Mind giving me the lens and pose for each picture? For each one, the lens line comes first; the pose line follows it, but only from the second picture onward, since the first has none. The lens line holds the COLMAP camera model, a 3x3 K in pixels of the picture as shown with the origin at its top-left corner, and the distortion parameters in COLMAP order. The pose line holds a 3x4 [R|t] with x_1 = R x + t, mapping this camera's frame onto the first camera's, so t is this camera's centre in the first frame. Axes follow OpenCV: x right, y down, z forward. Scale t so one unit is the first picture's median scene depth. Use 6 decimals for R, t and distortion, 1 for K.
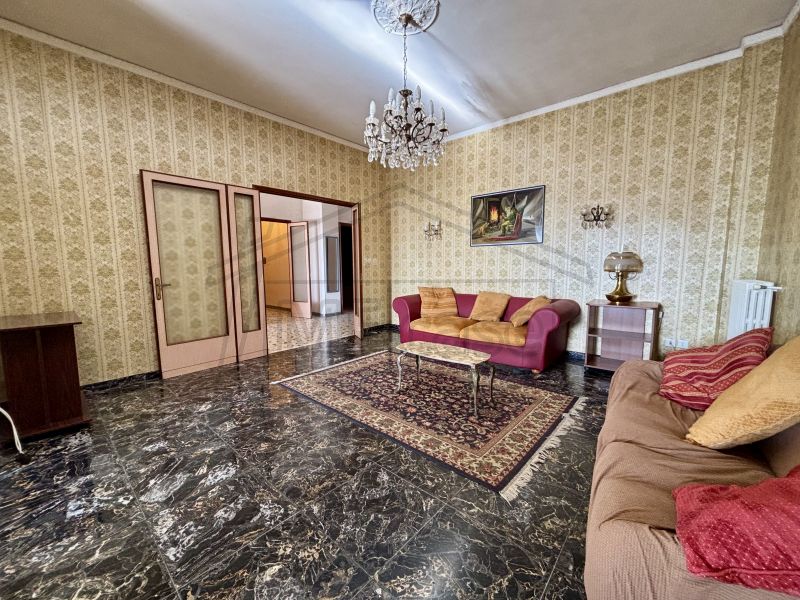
lens RADIAL K [[321.4, 0, 399.8], [0, 321.4, 298.6], [0, 0, 1]] dist [-0.001029, 0.000542]
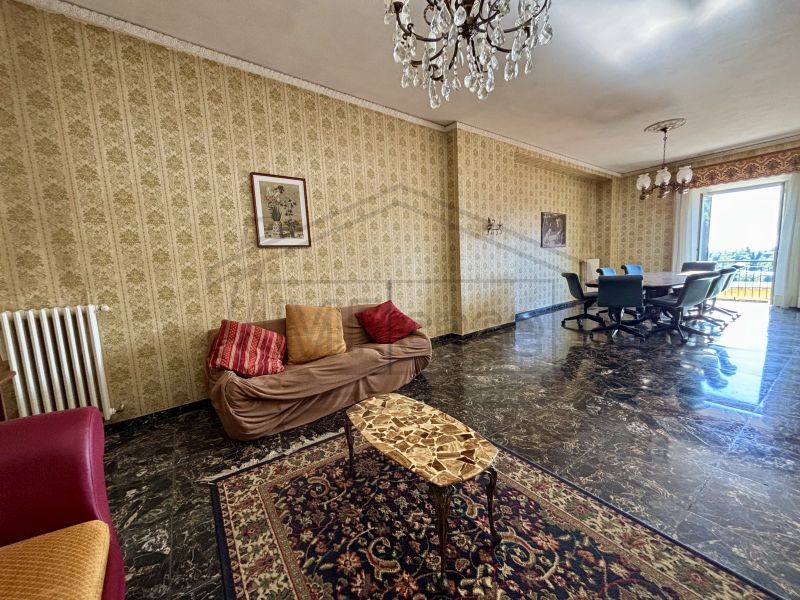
lens RADIAL K [[321.4, 0, 401.8], [0, 321.4, 302.7], [0, 0, 1]] dist [-0.001029, 0.000542]
pose [[-0.970583, 0.023328, 0.239633, 0.006249], [0.079951, 0.970045, 0.229391, -0.138294], [-0.227104, 0.241802, -0.943375, 1.159460]]
